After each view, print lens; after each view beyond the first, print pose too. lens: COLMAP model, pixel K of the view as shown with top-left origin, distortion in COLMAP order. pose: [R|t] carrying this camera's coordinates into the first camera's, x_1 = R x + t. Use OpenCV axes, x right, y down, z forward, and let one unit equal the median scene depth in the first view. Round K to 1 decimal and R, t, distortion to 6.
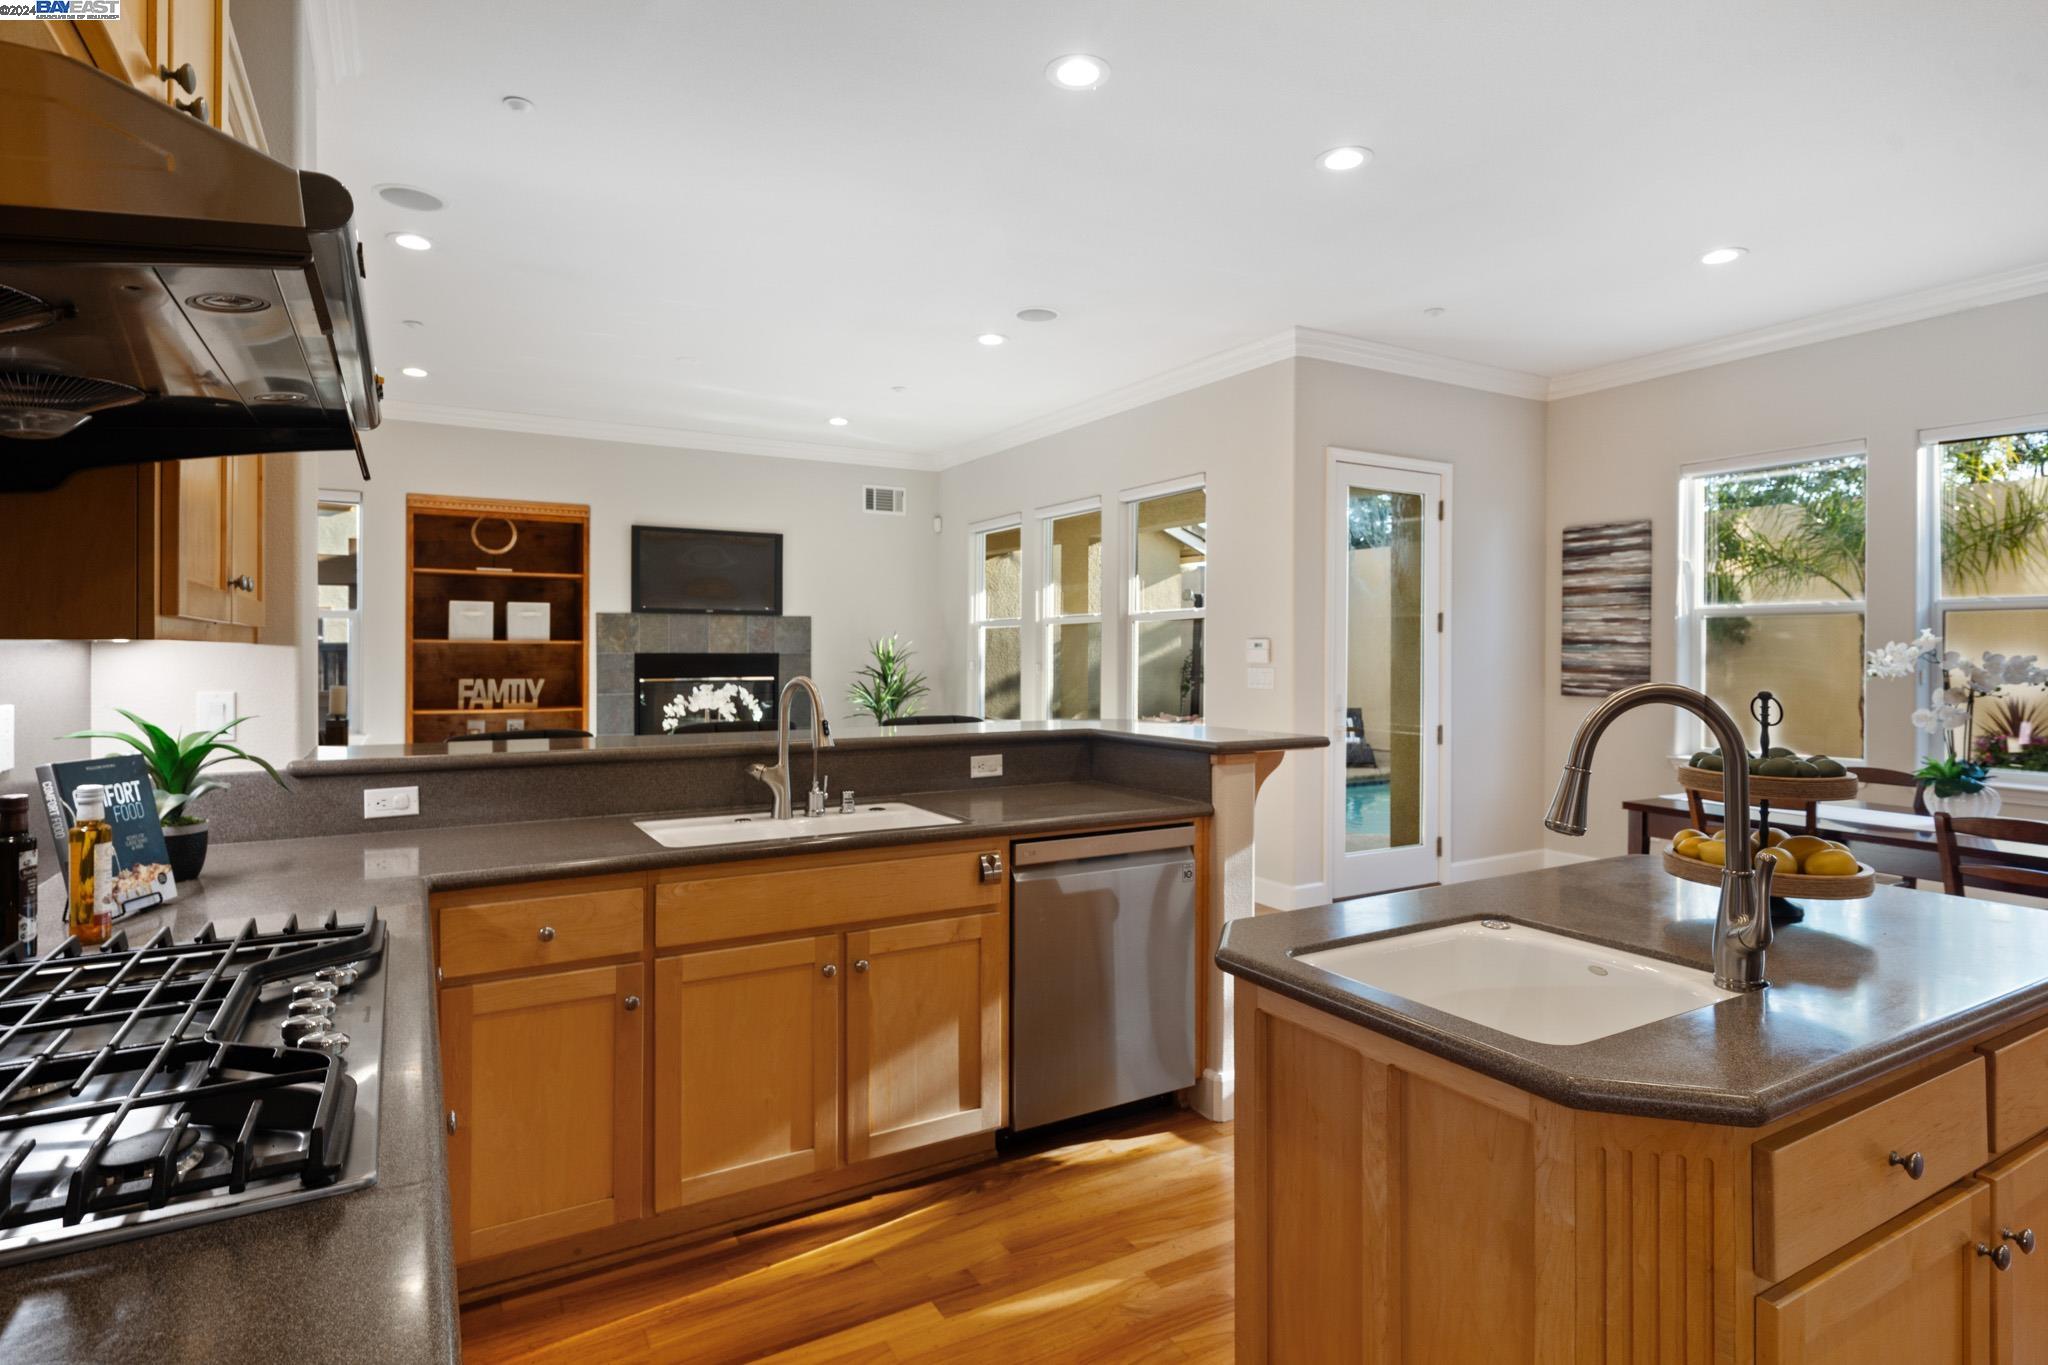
lens RADIAL K [[1064.2, 0, 1028.3], [0, 1064.2, 661.3], [0, 0, 1]] dist [0.022347, 0.000264]
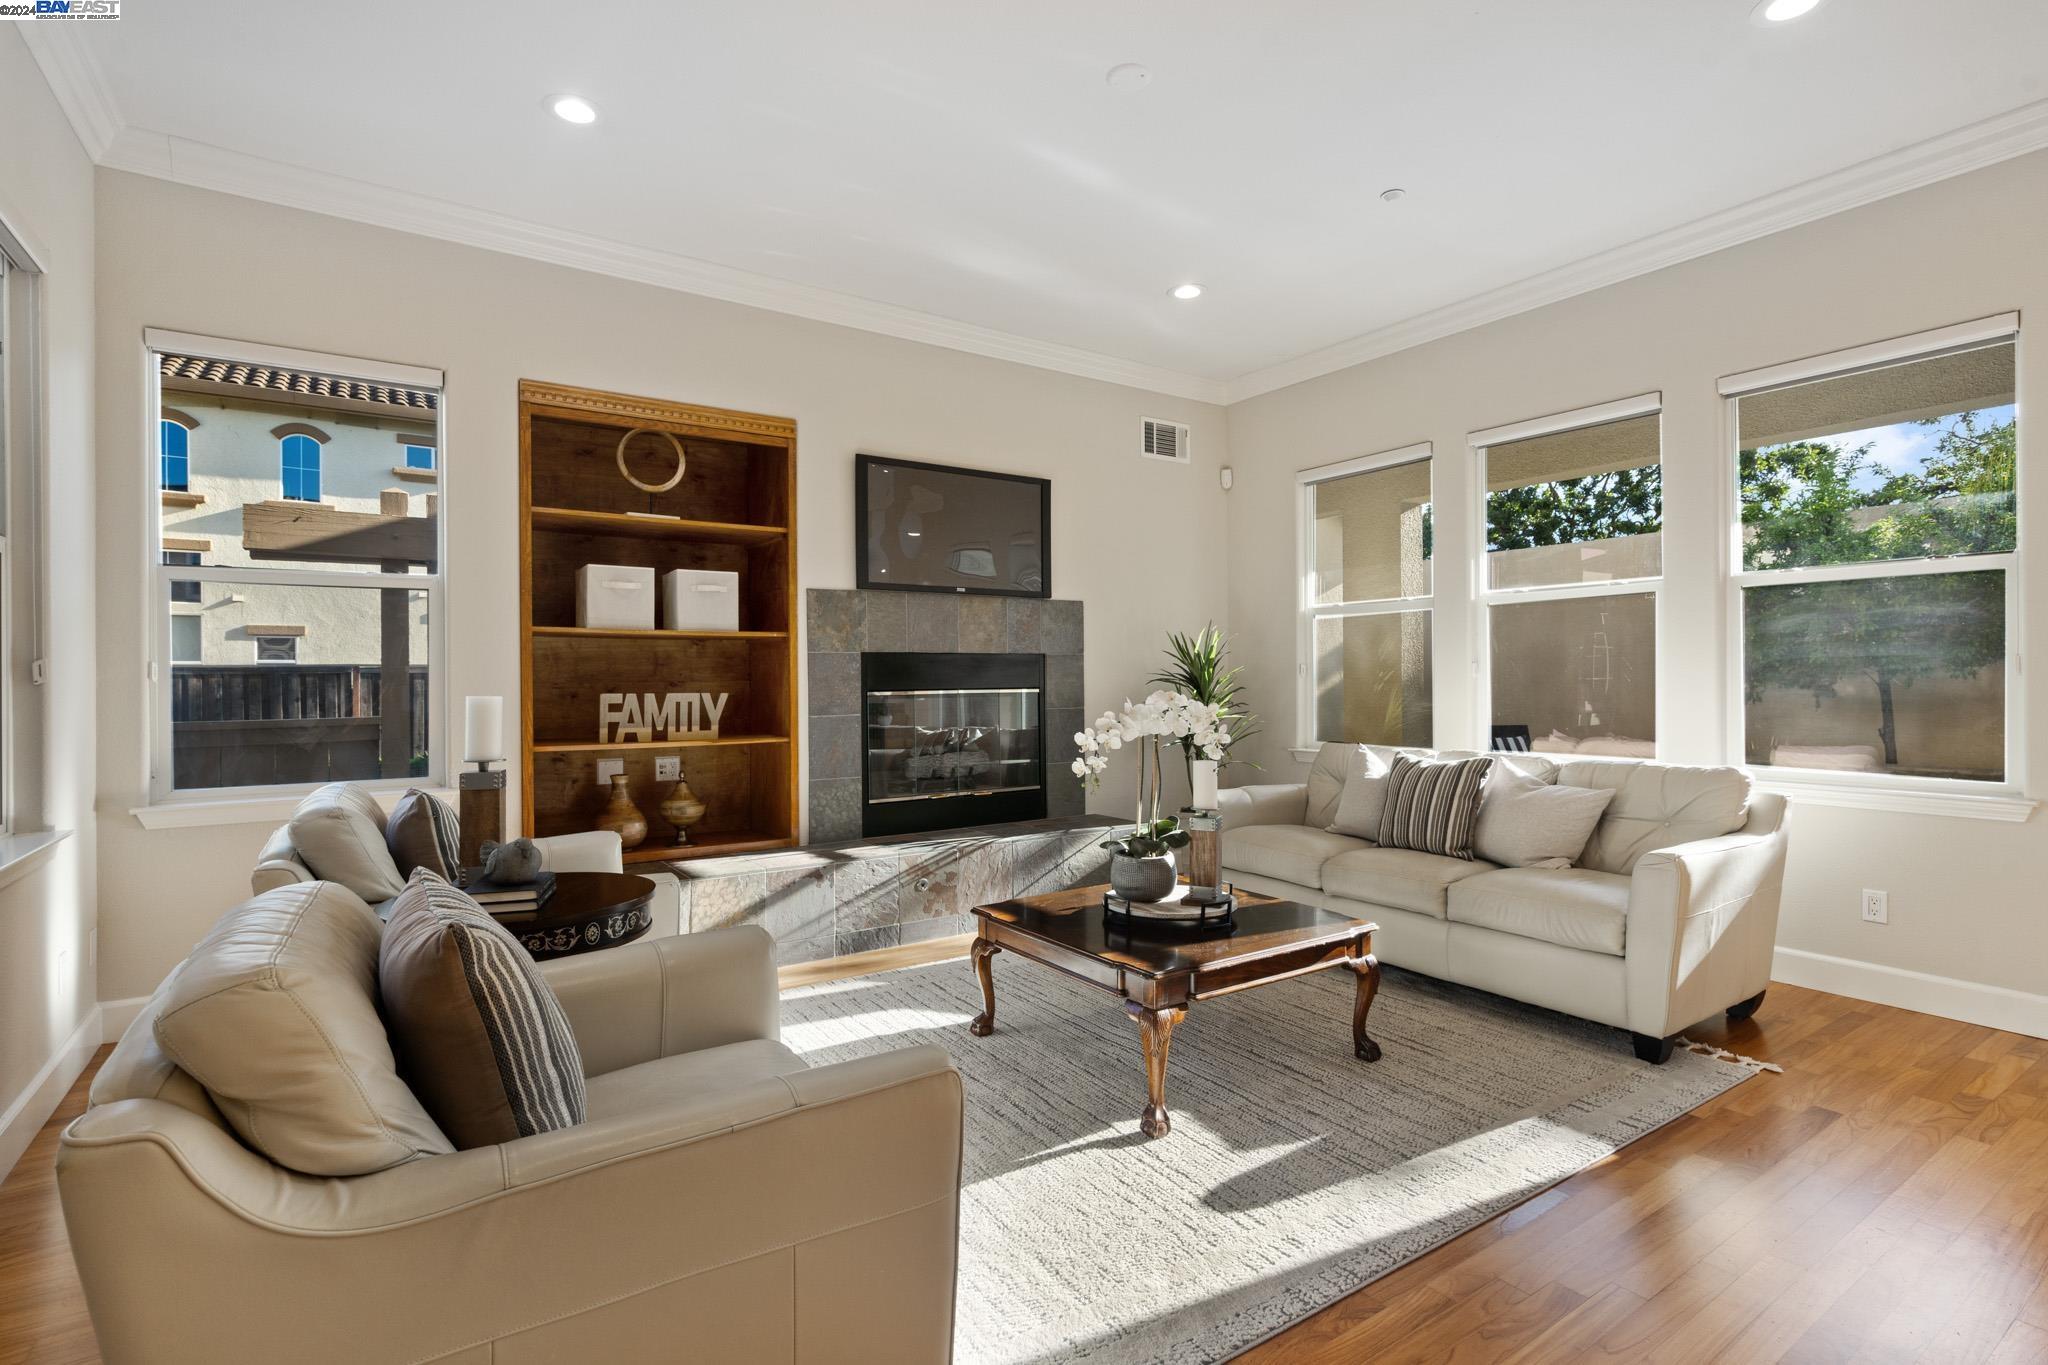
lens RADIAL K [[962.5, 0, 1030.3], [0, 962.5, 681.4], [0, 0, 1]] dist [0.000309, 0.000241]
pose [[0.997404, -0.008761, 0.071472, -0.316853], [0.009115, 0.999948, -0.004638, 0.014099], [-0.071428, 0.005277, 0.997432, 0.423873]]
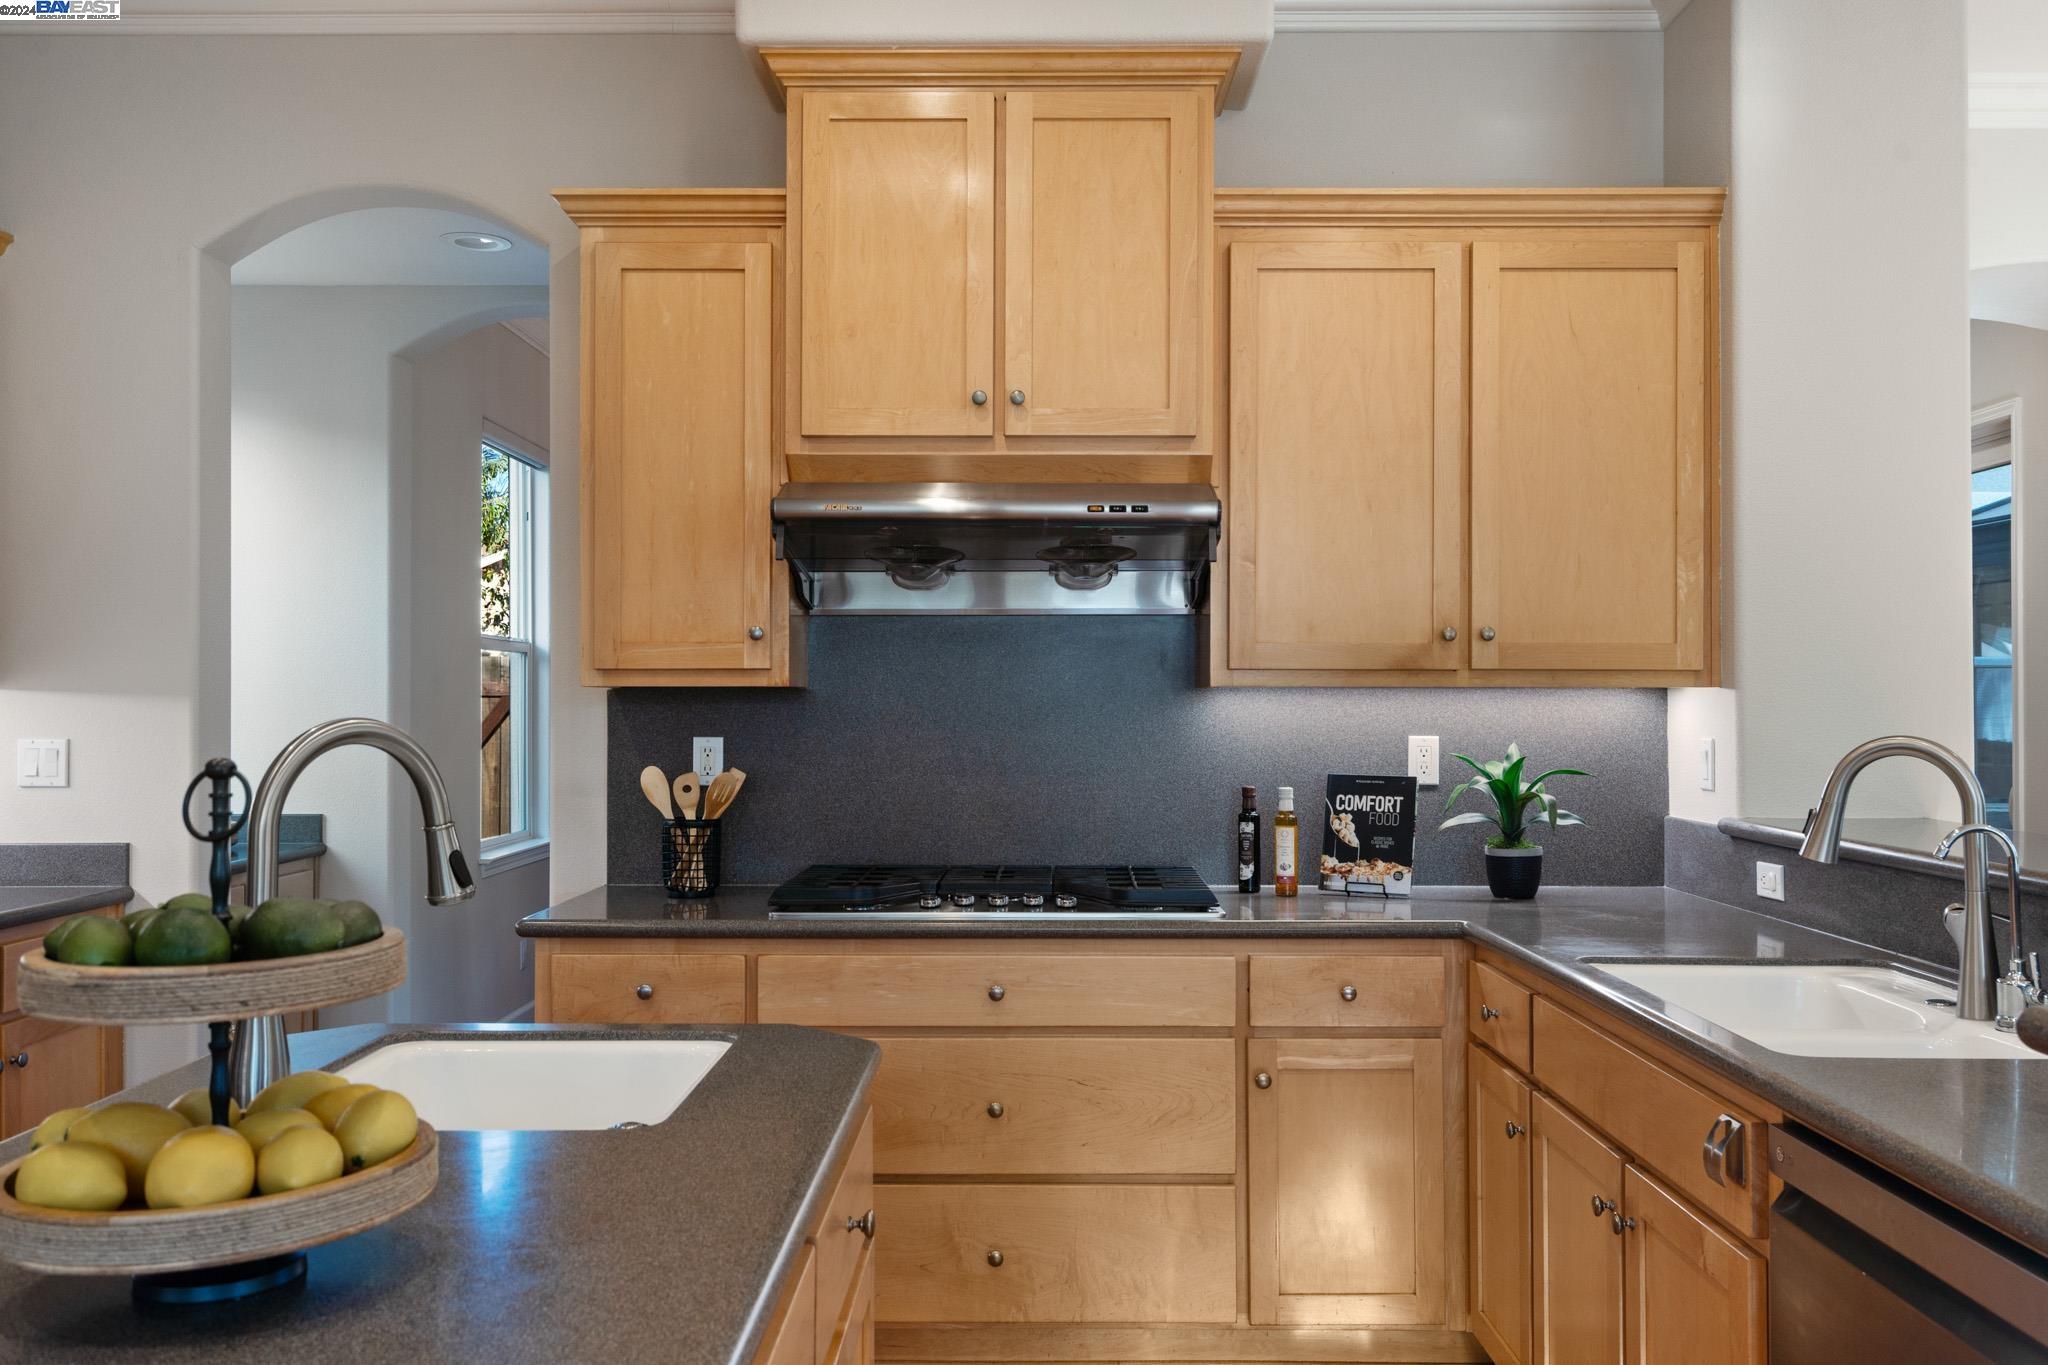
lens RADIAL K [[1696.3, 0, 1022.8], [0, 1696.3, 684.8], [0, 0, 1]] dist [0.013819, 0.007166]
pose [[-0.503652, -0.015055, -0.863776, 0.271861], [-0.009800, 0.999883, -0.011713, 0.001730], [0.863851, 0.002565, -0.503741, 0.393716]]
